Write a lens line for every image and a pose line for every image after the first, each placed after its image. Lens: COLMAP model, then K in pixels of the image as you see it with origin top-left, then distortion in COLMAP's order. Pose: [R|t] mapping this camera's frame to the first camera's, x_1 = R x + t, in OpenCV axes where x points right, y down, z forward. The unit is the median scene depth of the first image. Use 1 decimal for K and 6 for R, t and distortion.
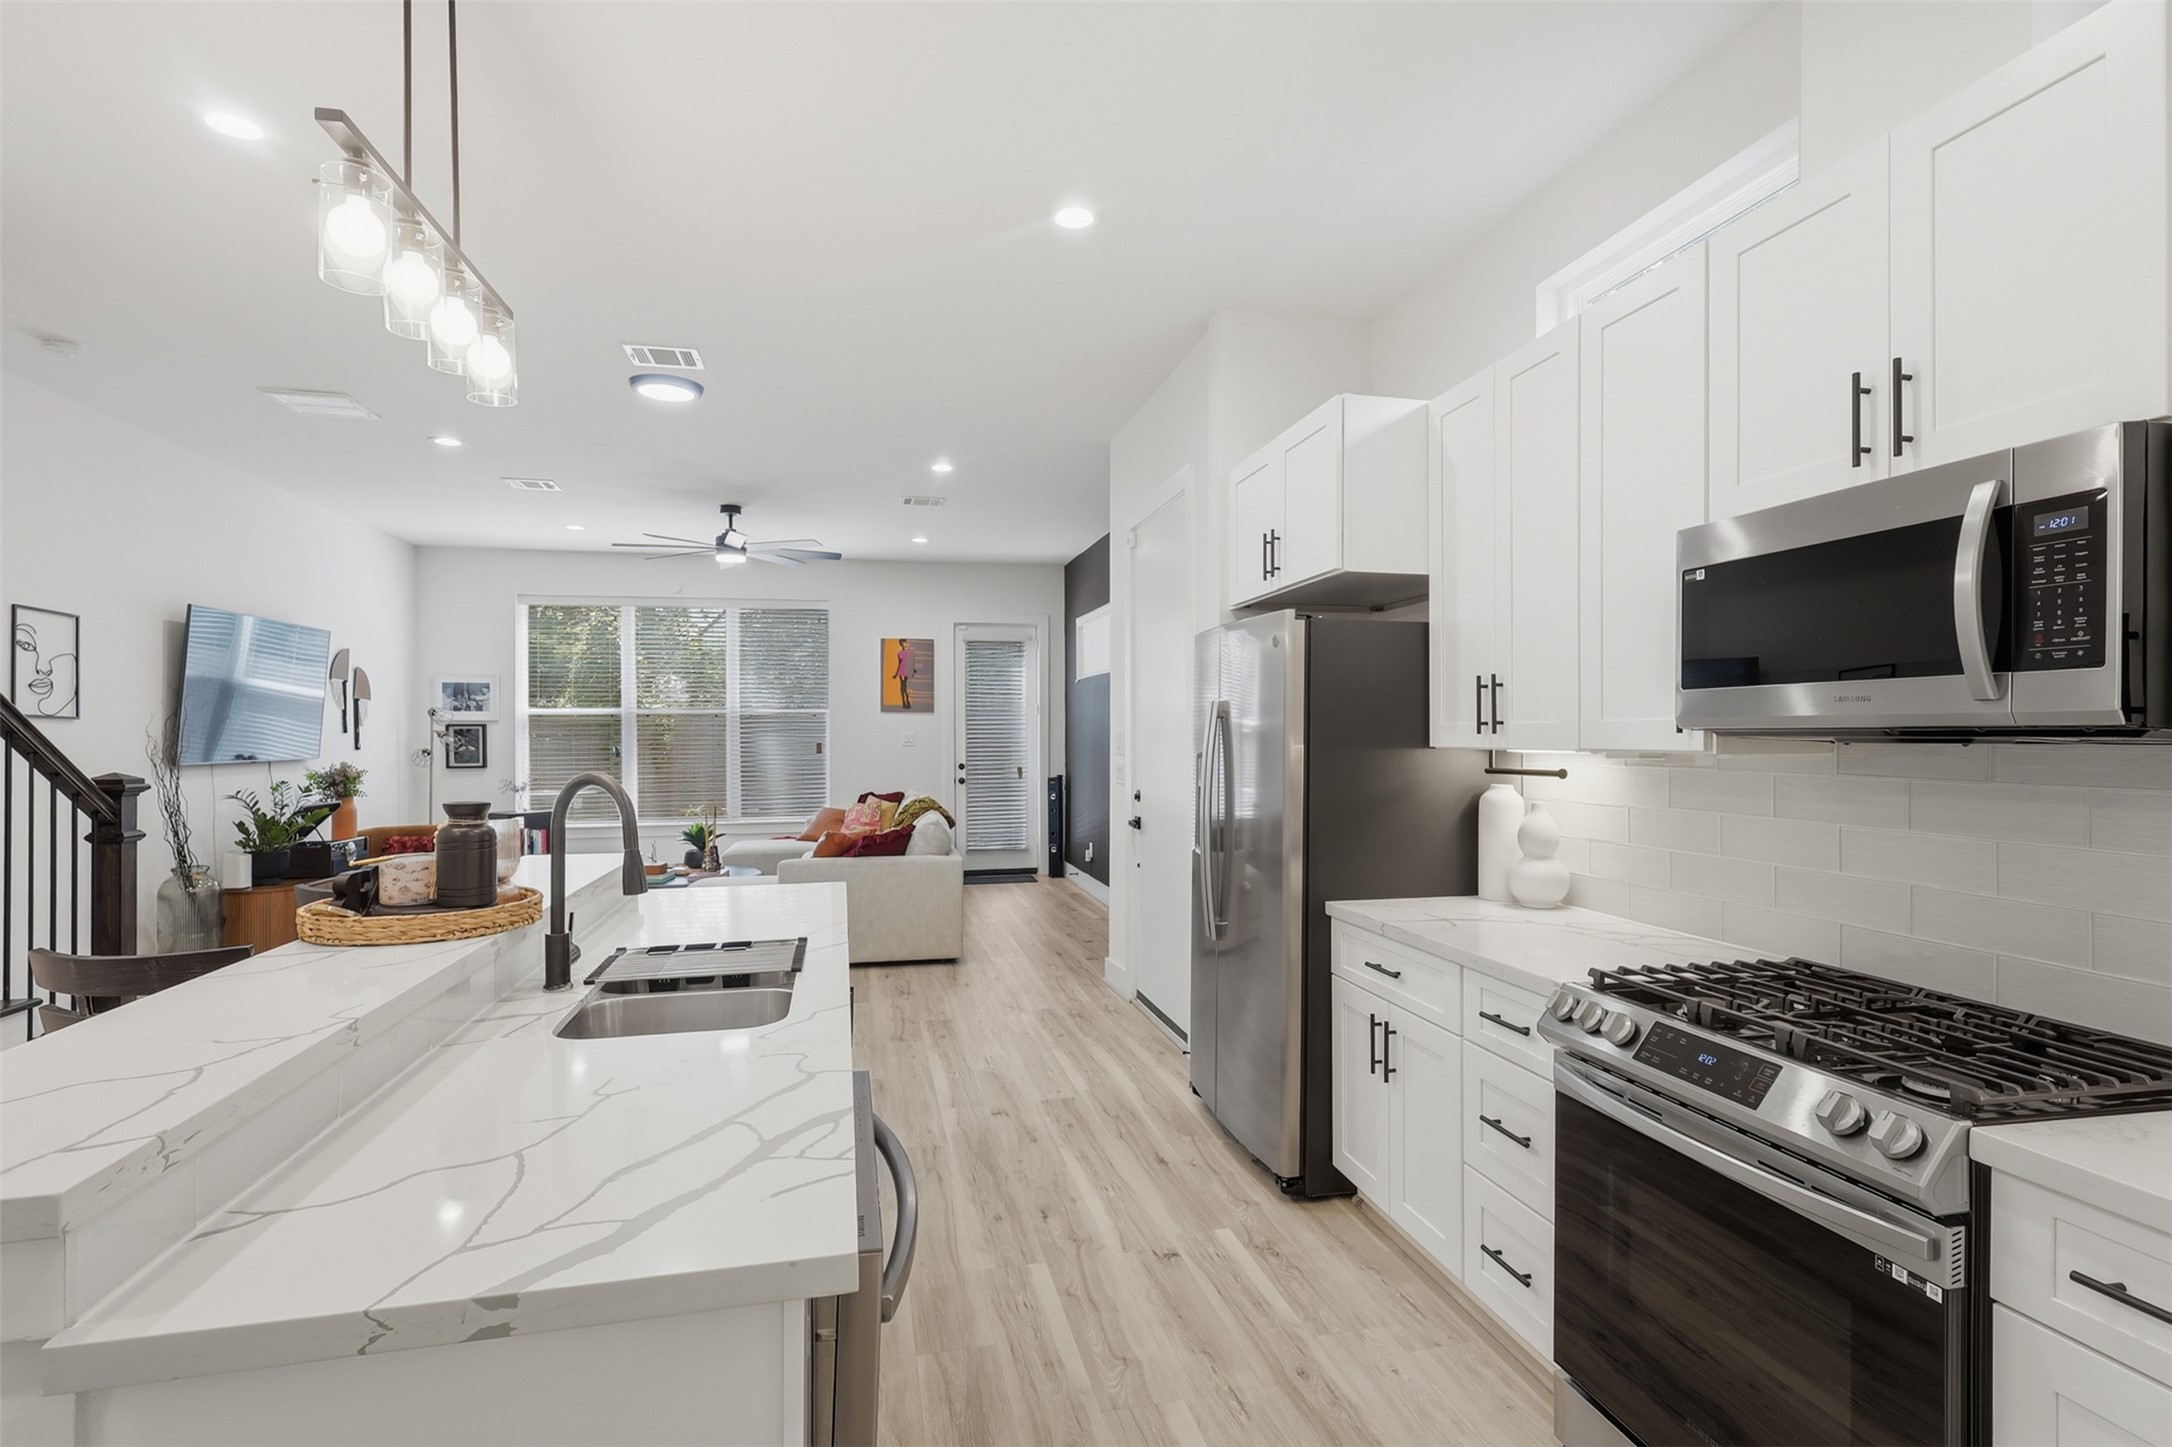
lens RADIAL K [[1030.8, 0, 1078.9], [0, 1030.8, 721.8], [0, 0, 1]] dist [0.010644, 0.000437]
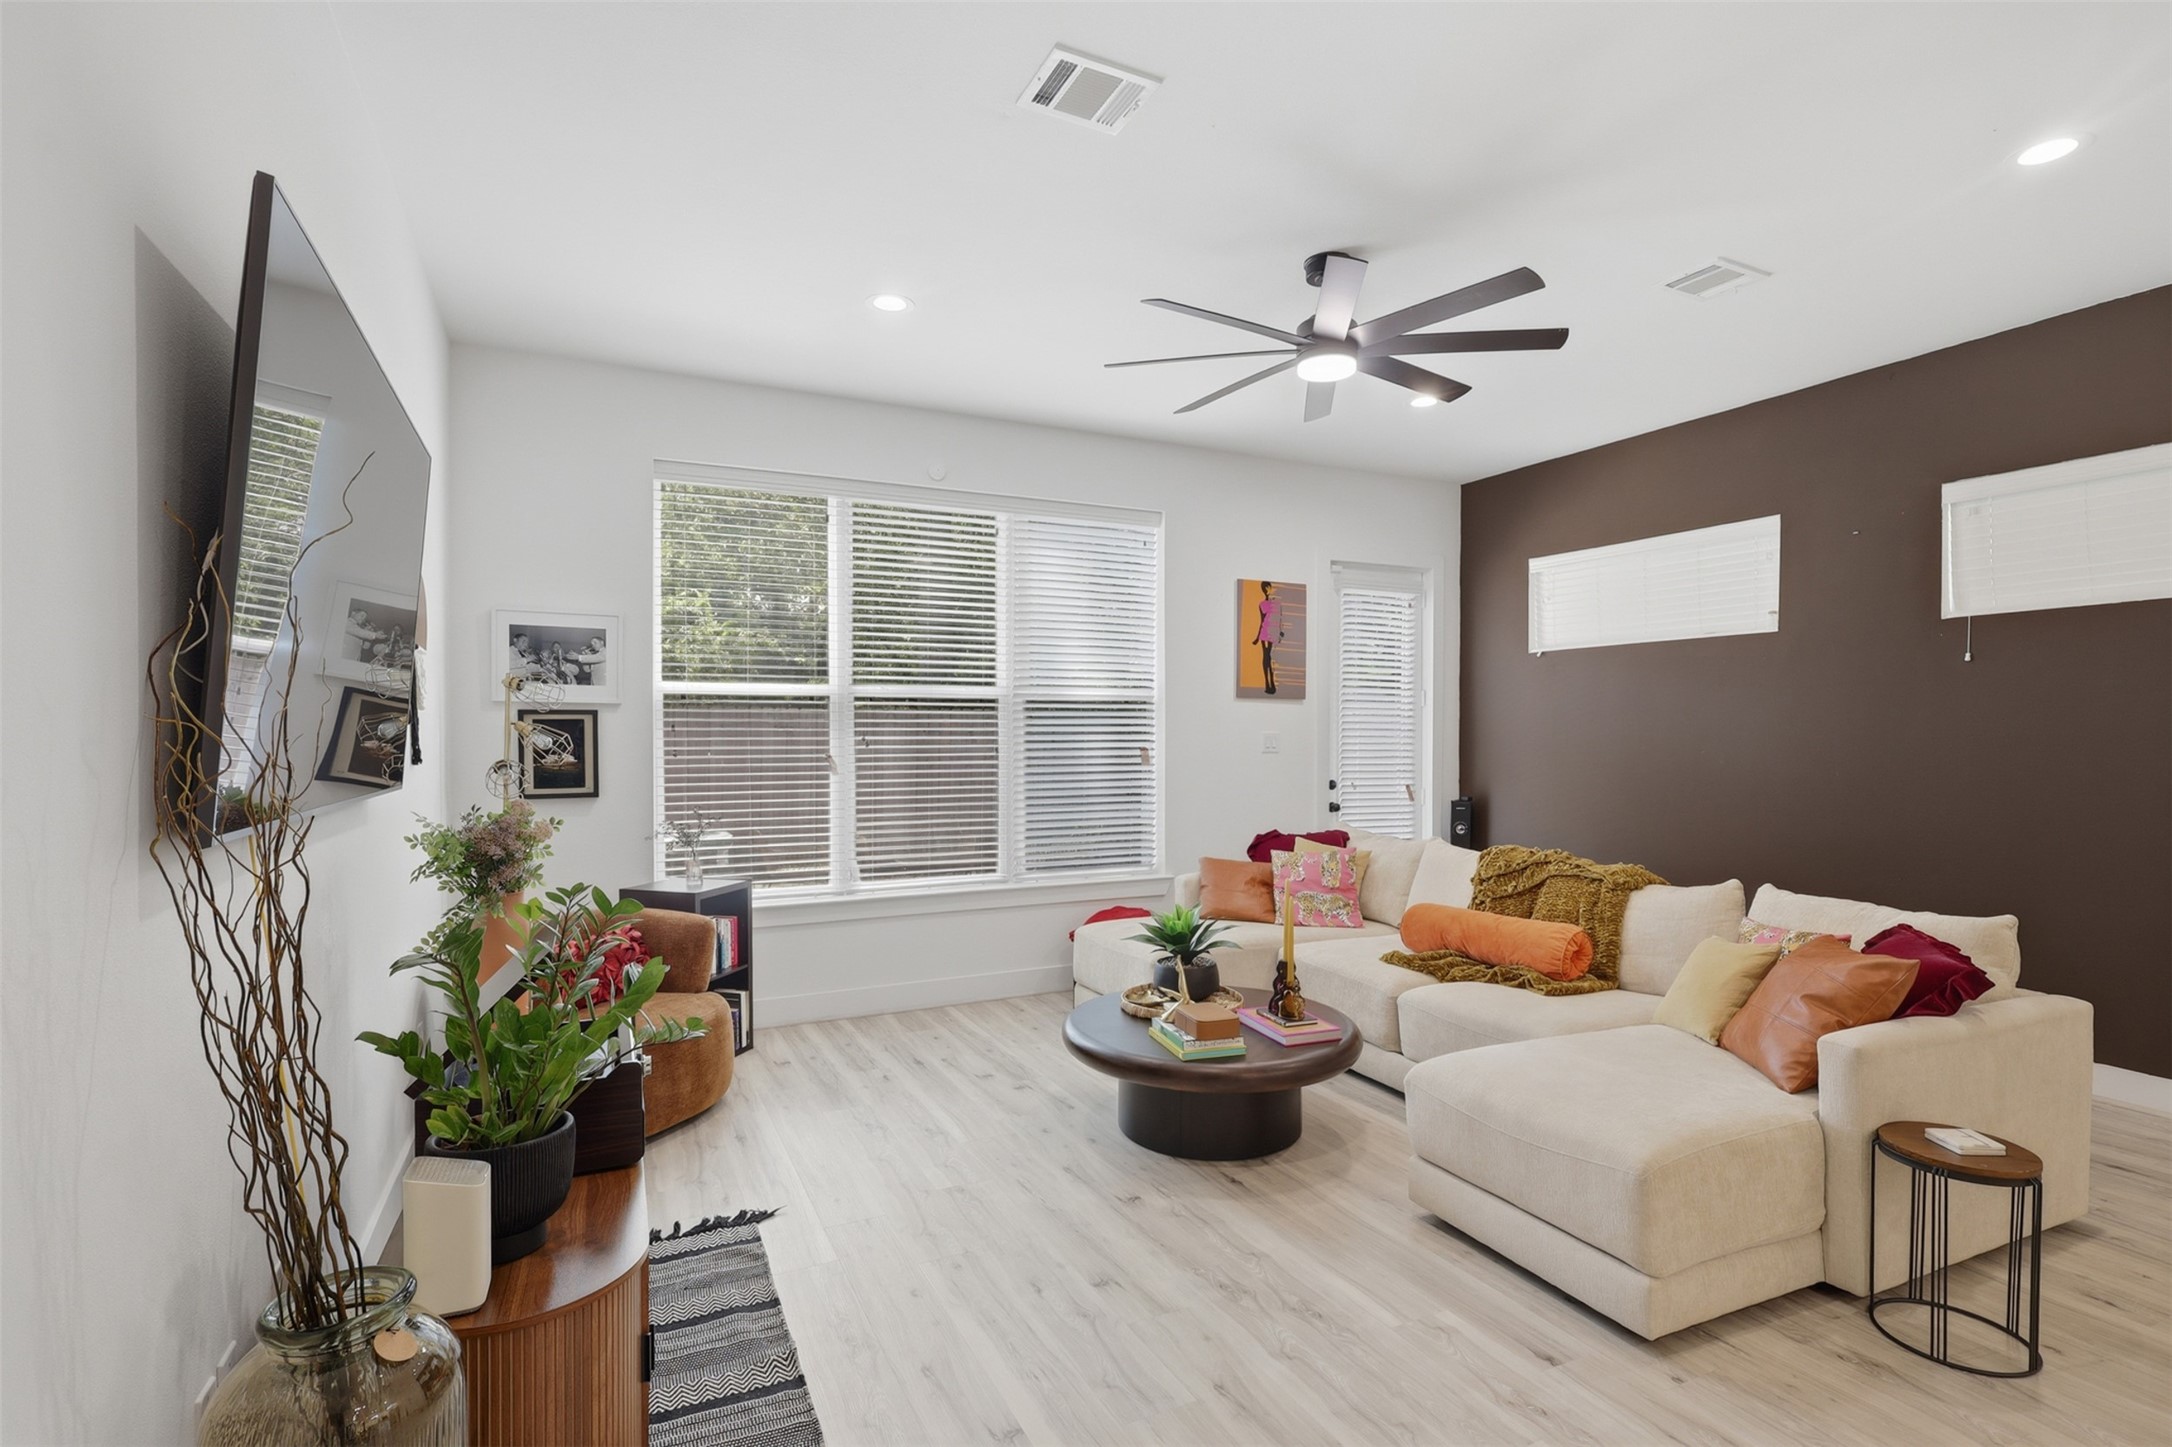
lens RADIAL K [[1030.8, 0, 1088.2], [0, 1030.8, 735.8], [0, 0, 1]] dist [0.010644, 0.000437]
pose [[0.972950, 0.003717, 0.230984, -0.445450], [-0.005996, 0.999940, 0.009164, 0.008324], [-0.230936, -0.010301, 0.972914, 0.442484]]
